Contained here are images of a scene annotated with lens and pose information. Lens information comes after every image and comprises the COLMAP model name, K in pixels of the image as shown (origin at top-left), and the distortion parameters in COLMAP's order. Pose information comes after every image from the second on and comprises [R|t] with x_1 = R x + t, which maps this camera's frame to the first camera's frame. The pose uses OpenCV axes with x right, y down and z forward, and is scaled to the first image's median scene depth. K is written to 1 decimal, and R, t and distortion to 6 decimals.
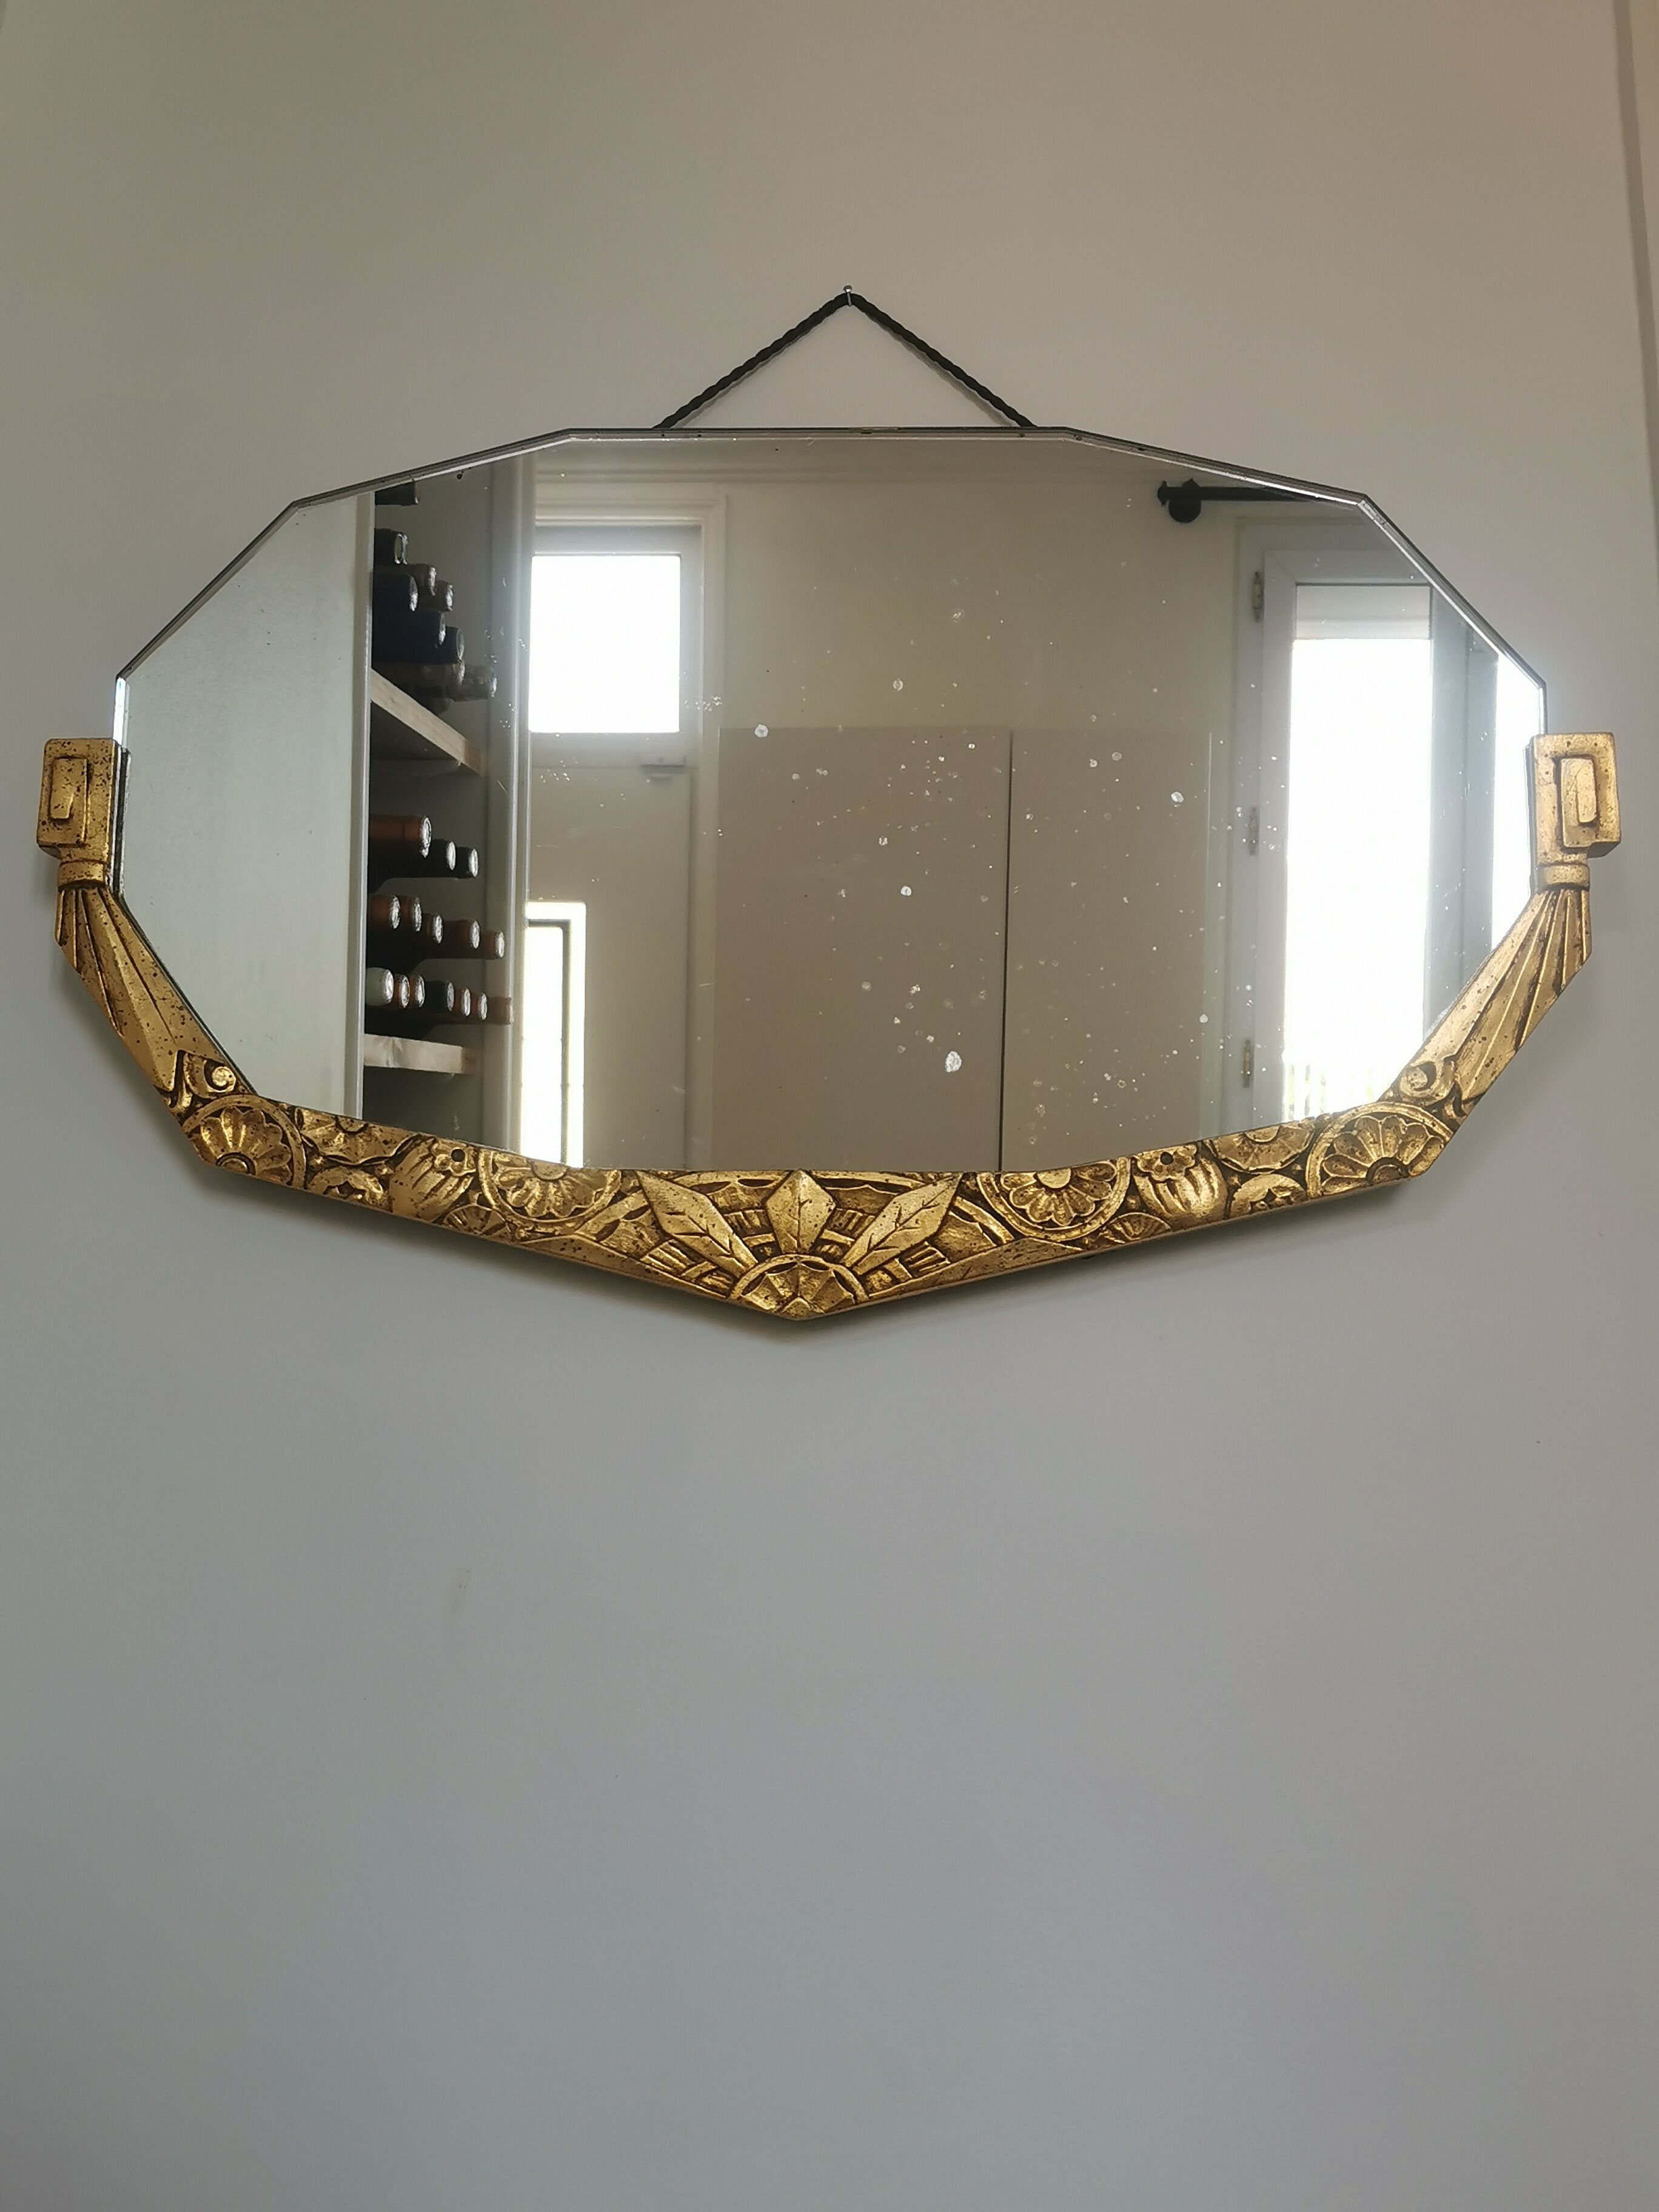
lens RADIAL K [[2387.6, 0, 829.5], [0, 2387.6, 1106.0], [0, 0, 1]] dist [0.032460, 0.000986]
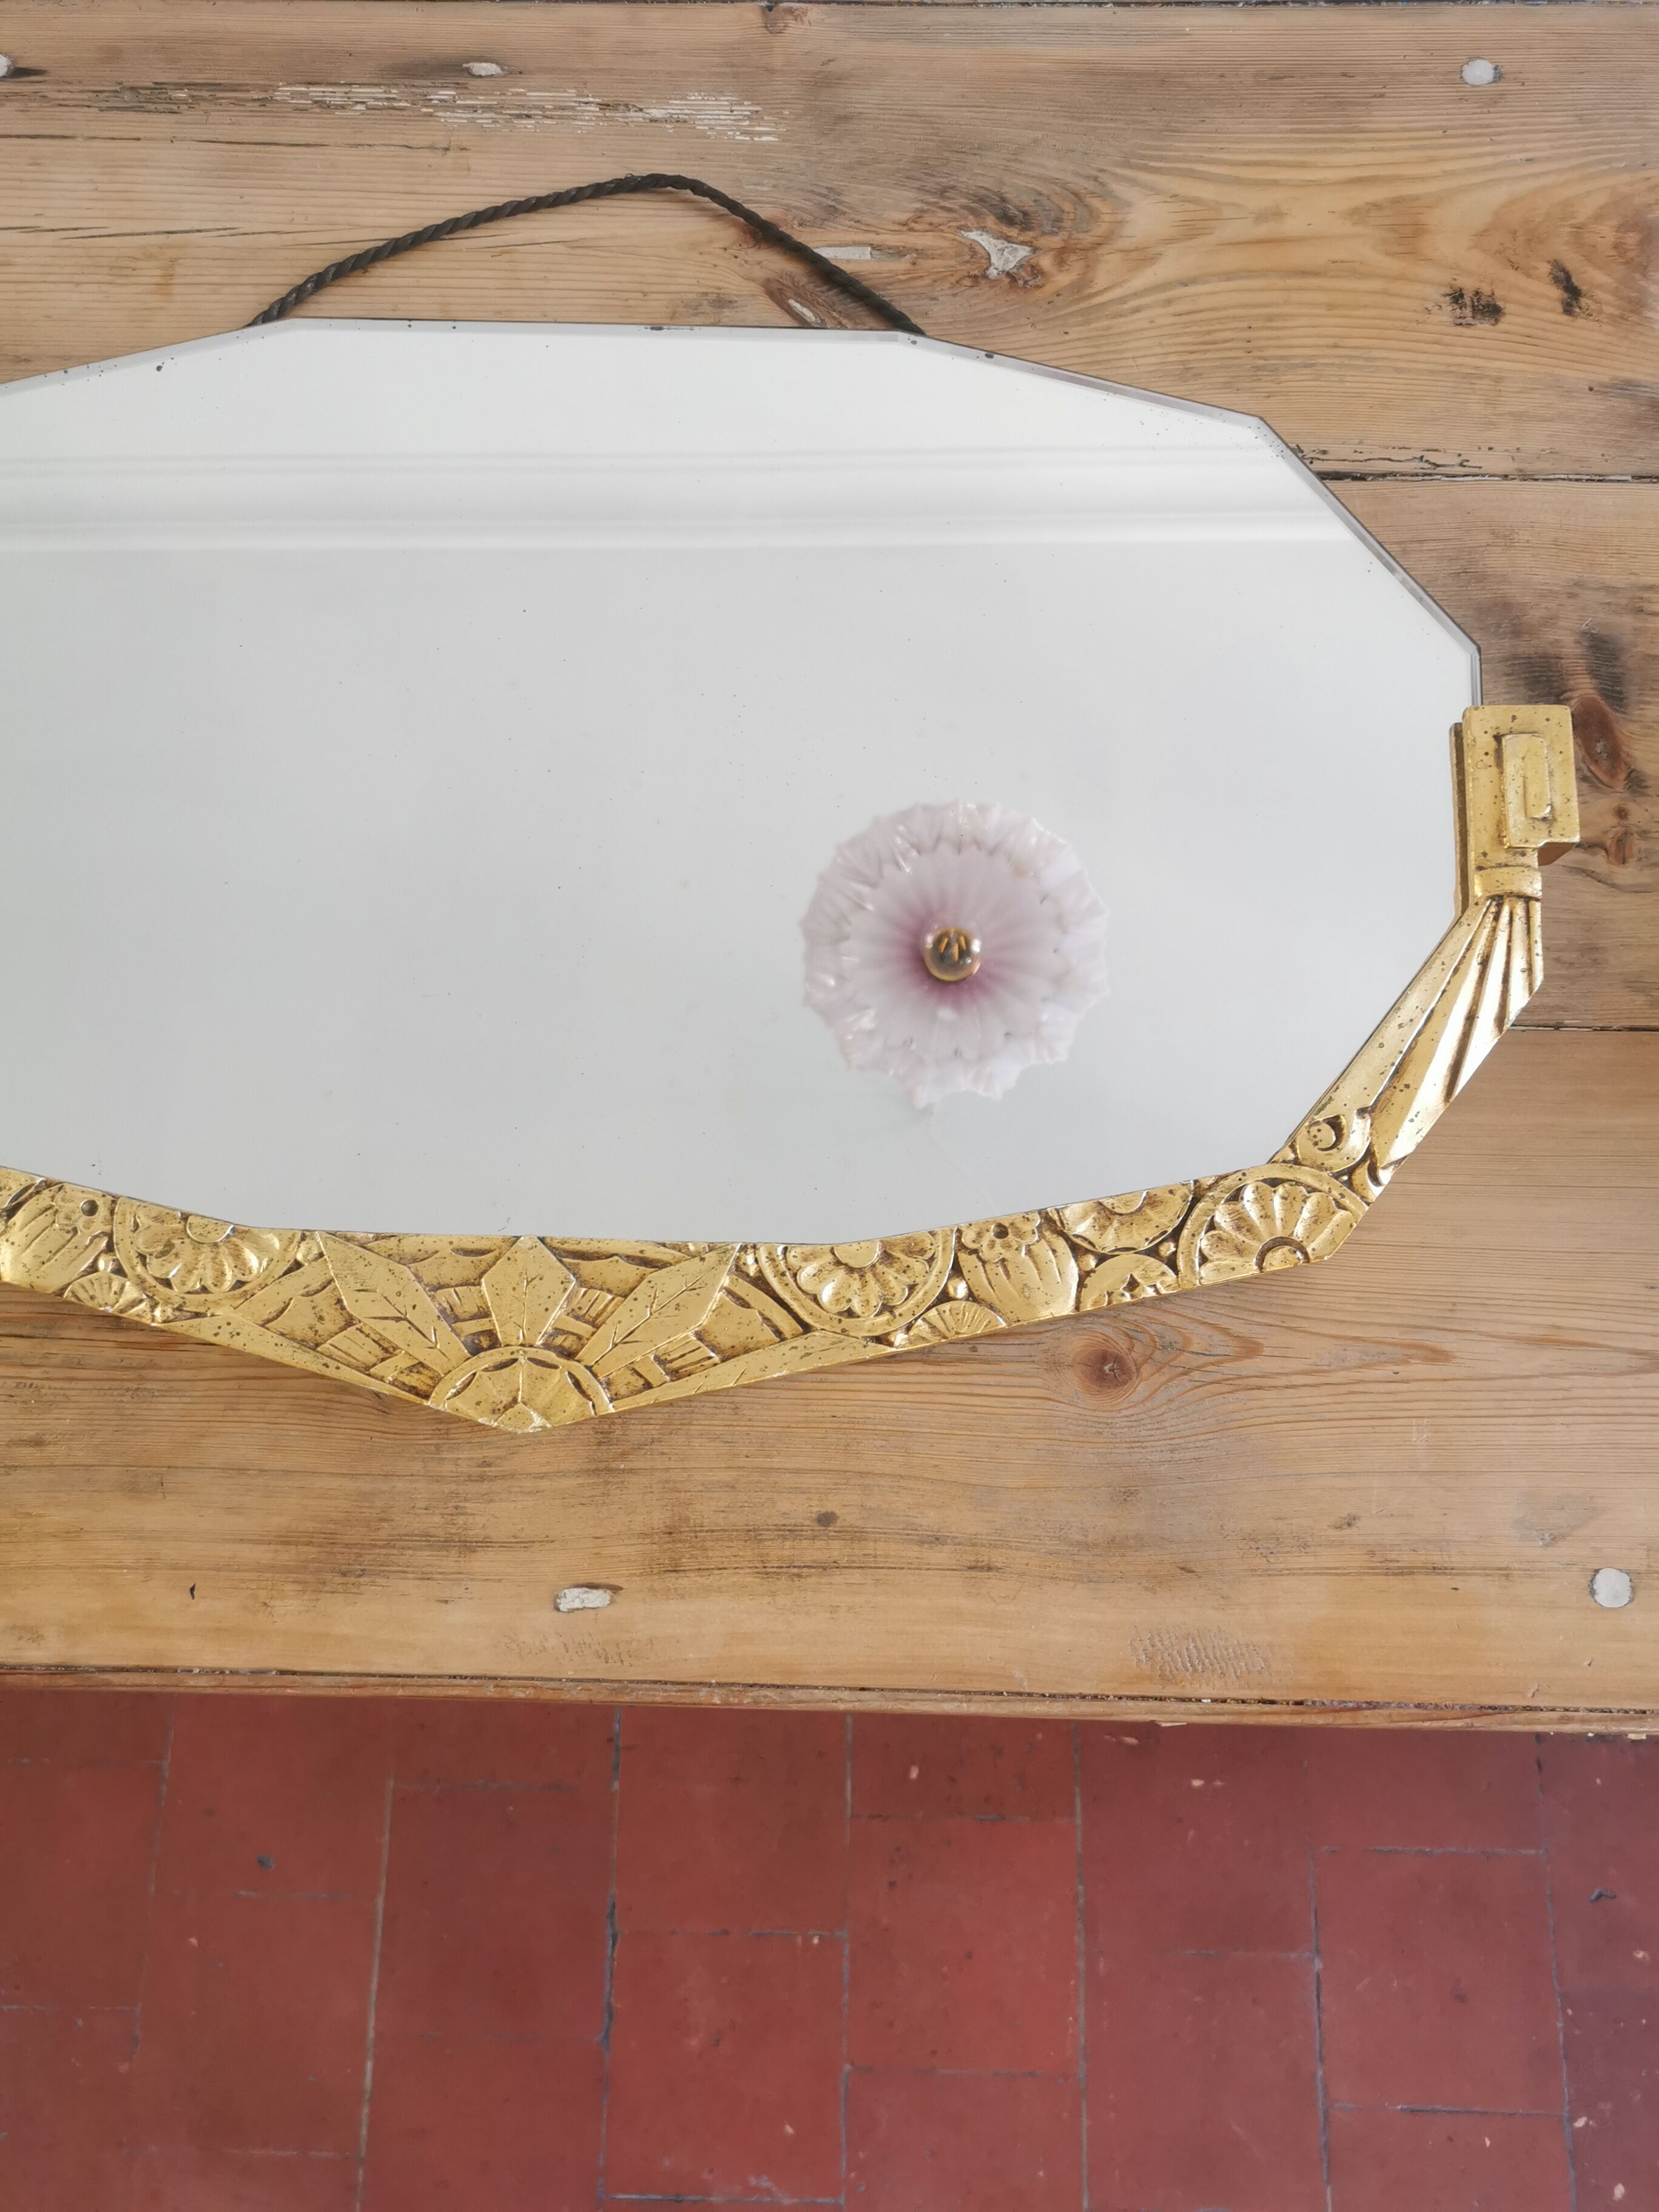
lens RADIAL K [[1716.0, 0, 829.5], [0, 1716.0, 1106.0], [0, 0, 1]] dist [0.045184, -0.069845]
pose [[0.999492, 0.022162, 0.022924, 0.071290], [-0.021673, 0.999537, -0.021355, -0.005751], [-0.023387, 0.020848, 0.999509, 0.440084]]
